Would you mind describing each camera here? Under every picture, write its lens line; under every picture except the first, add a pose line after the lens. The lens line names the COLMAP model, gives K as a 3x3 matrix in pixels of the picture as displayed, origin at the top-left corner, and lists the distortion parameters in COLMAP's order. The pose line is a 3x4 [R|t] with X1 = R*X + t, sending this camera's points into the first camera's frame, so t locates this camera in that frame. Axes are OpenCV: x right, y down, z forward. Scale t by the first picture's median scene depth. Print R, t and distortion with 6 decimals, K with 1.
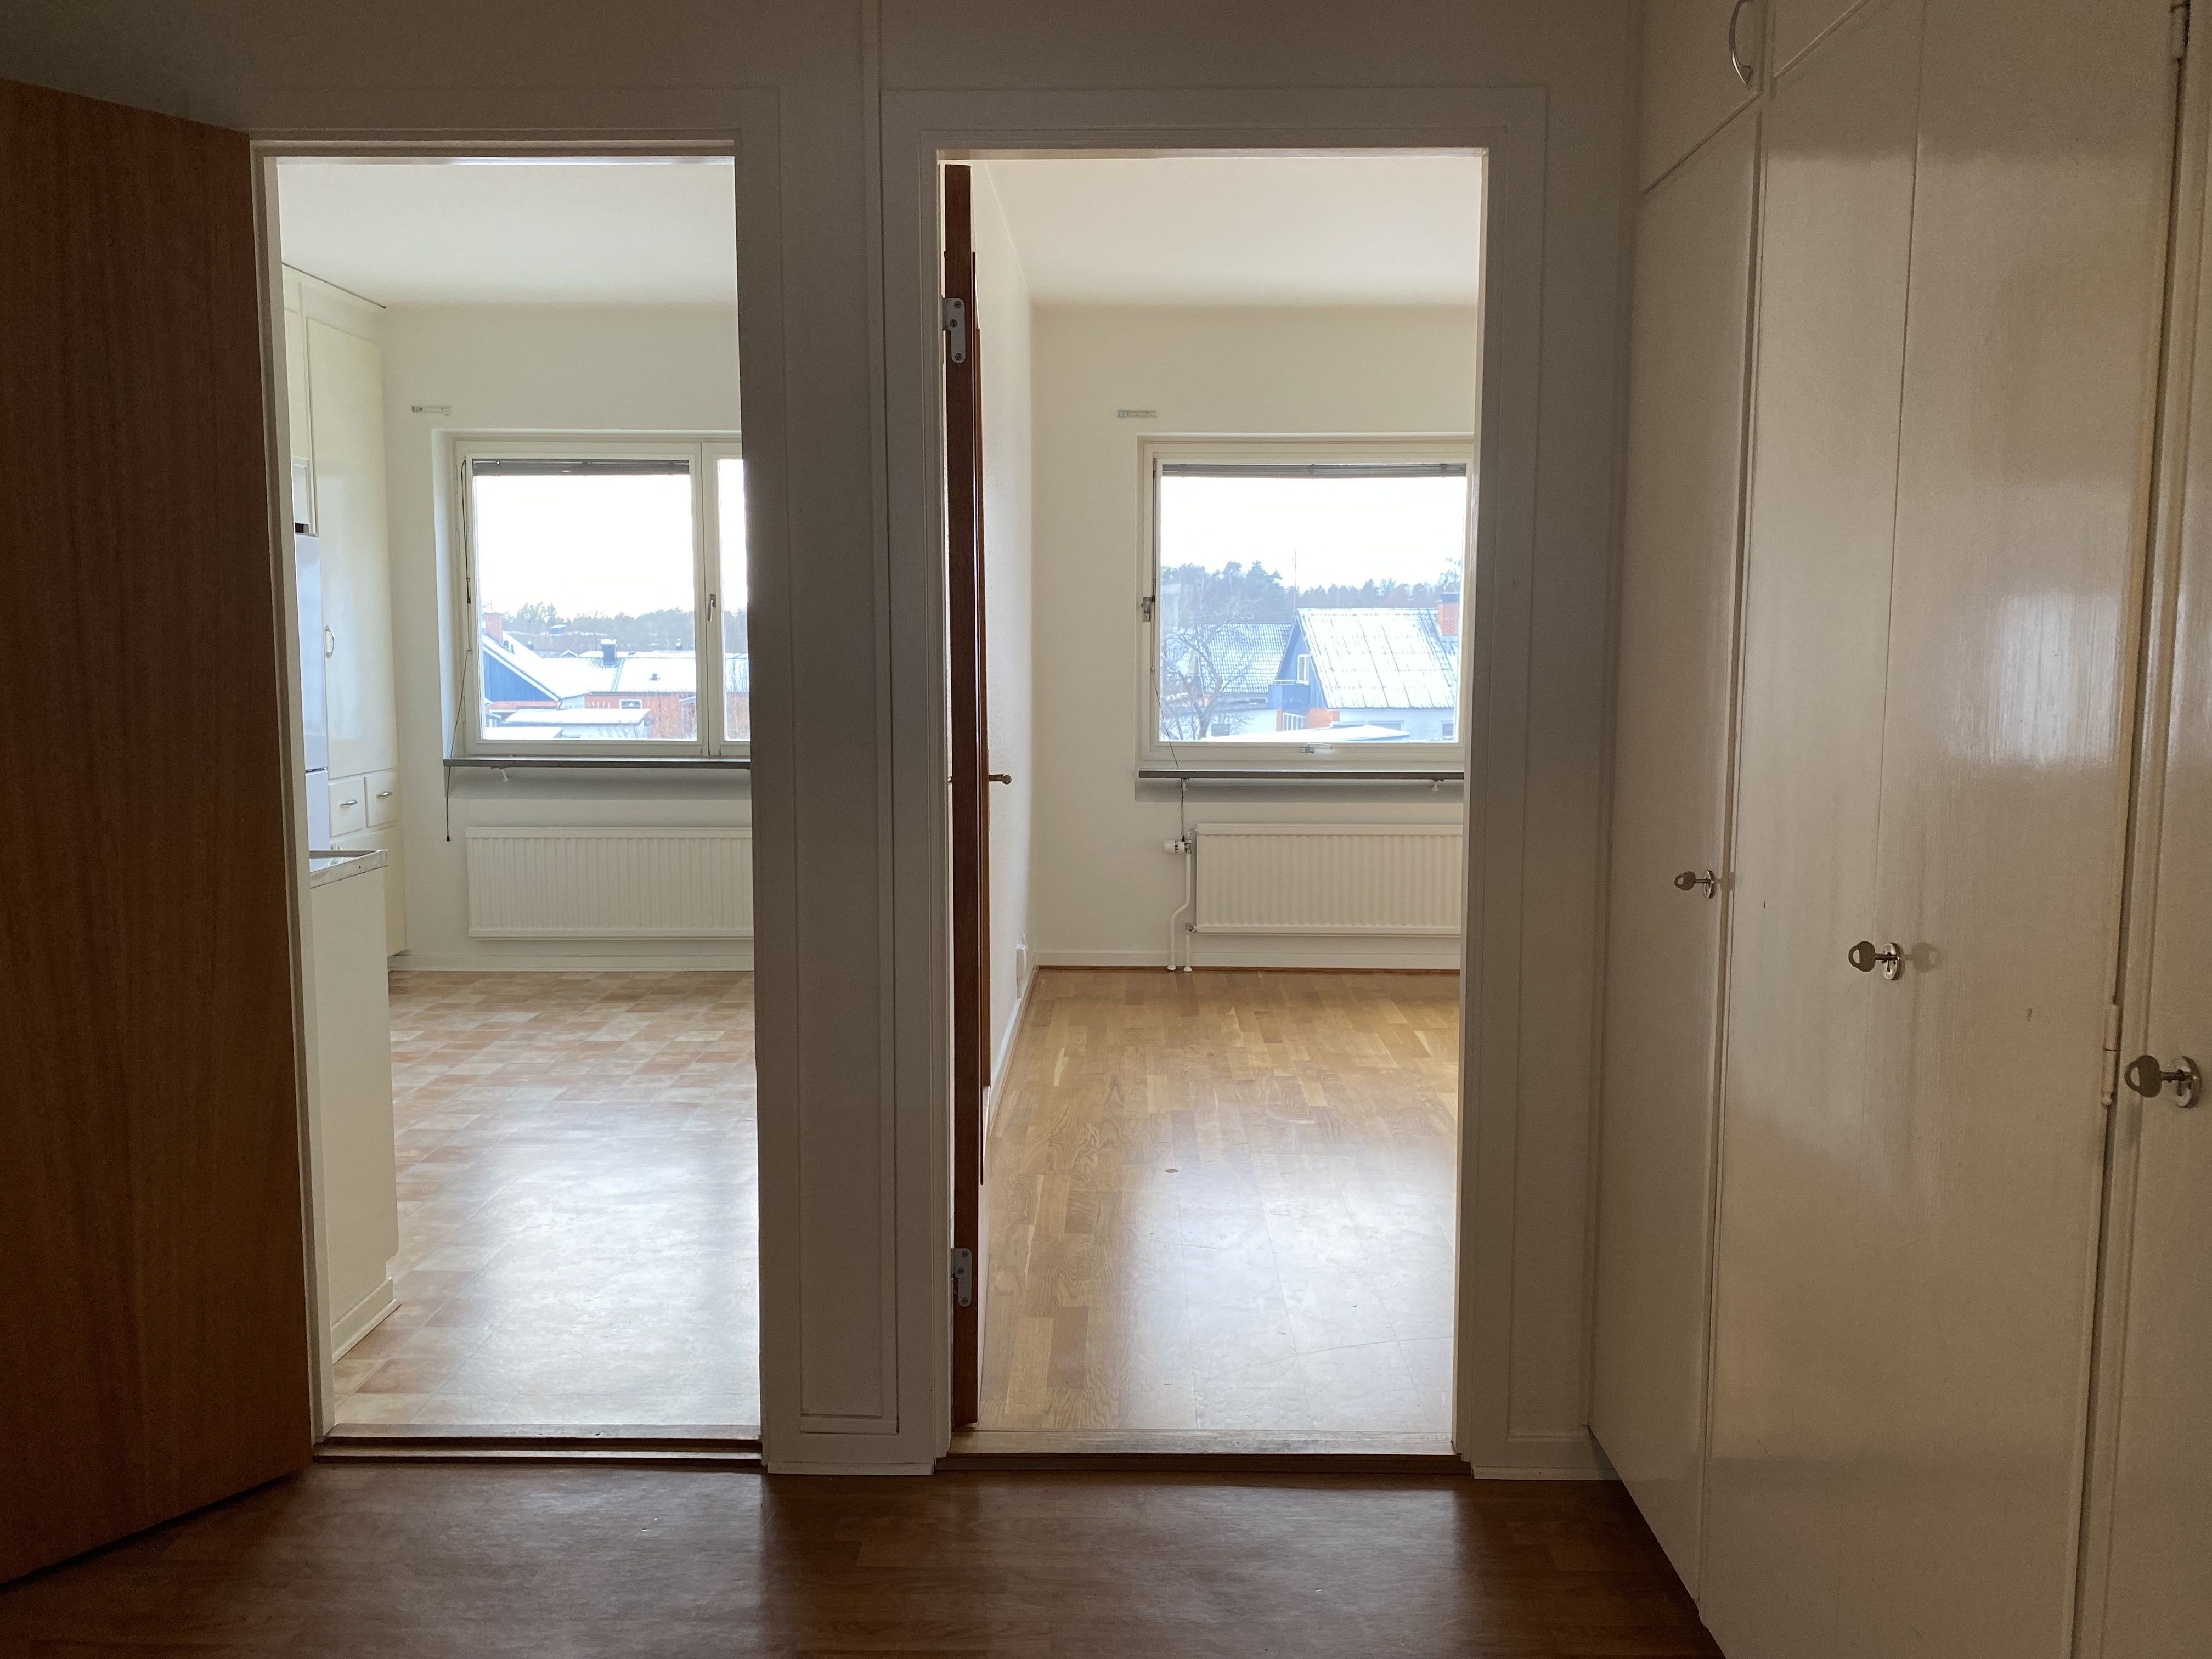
lens RADIAL K [[1669.0, 0, 1108.1], [0, 1669.0, 829.6], [0, 0, 1]] dist [0.027347, -0.032425]
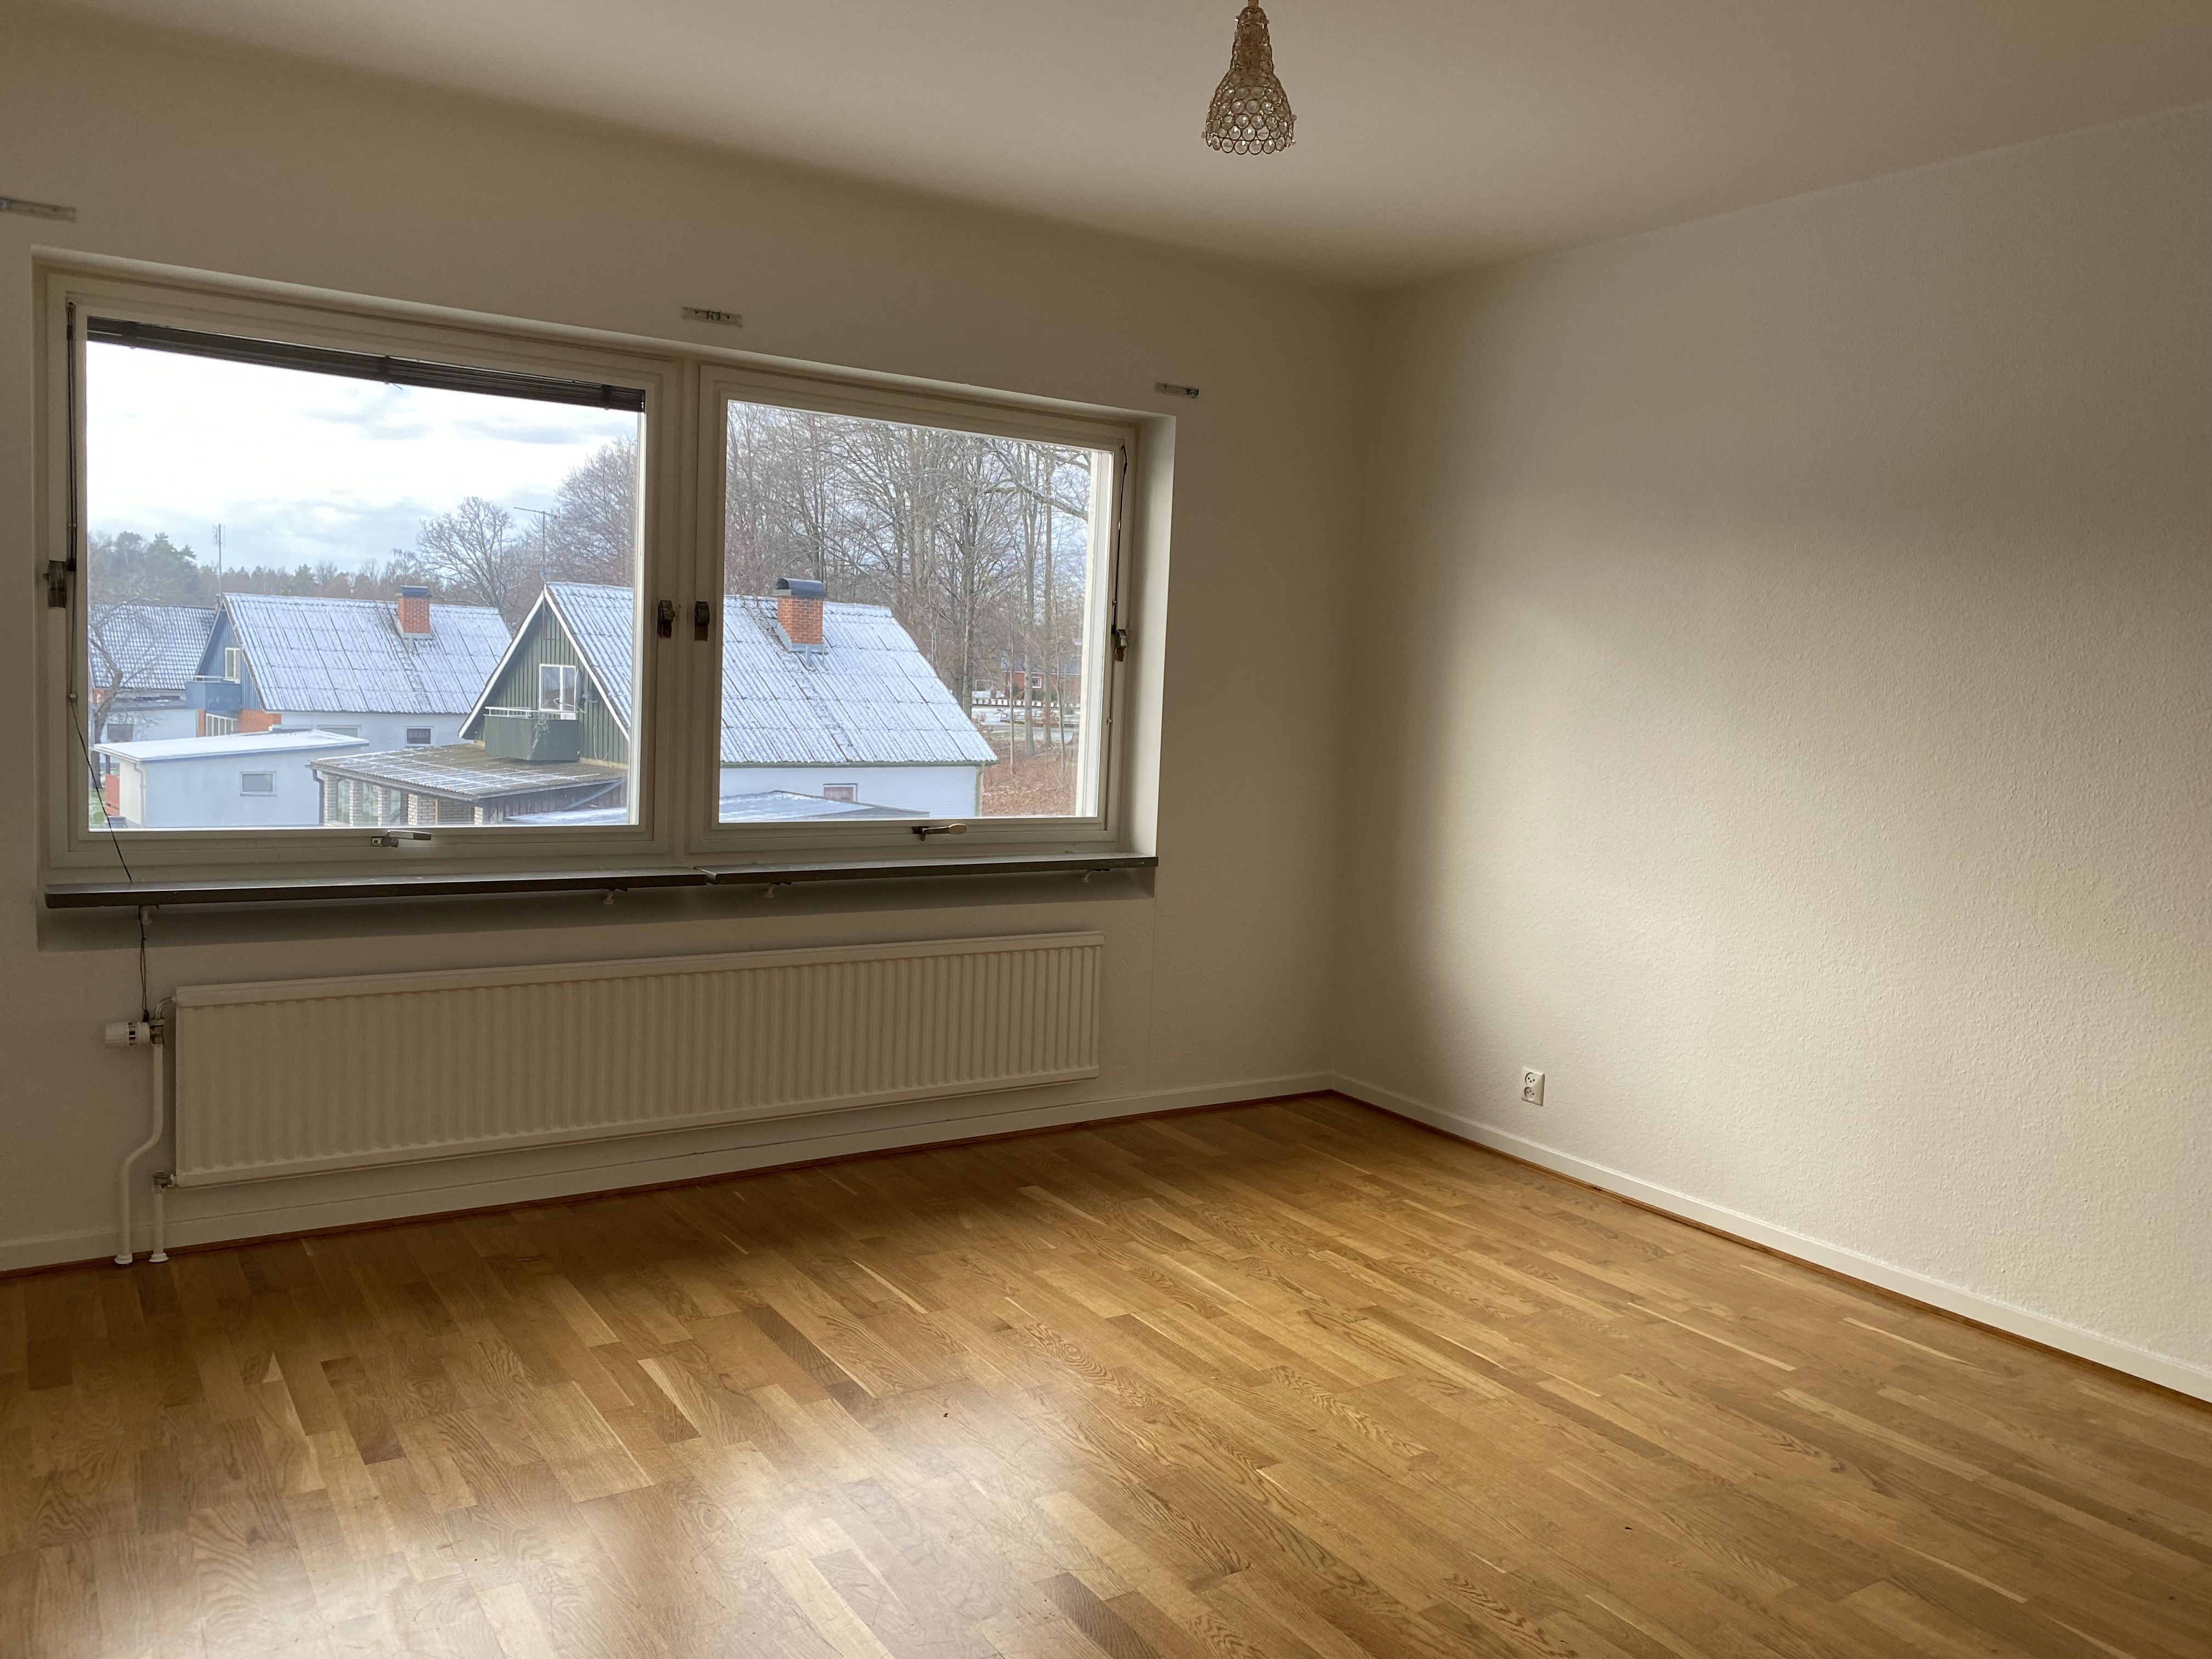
lens RADIAL K [[1669.0, 0, 1108.1], [0, 1669.0, 821.8], [0, 0, 1]] dist [0.027347, -0.032425]
pose [[0.824599, -0.012641, 0.565577, -0.004148], [0.017110, 0.999850, -0.002599, -0.048729], [-0.565459, 0.011820, 0.824691, 0.367380]]
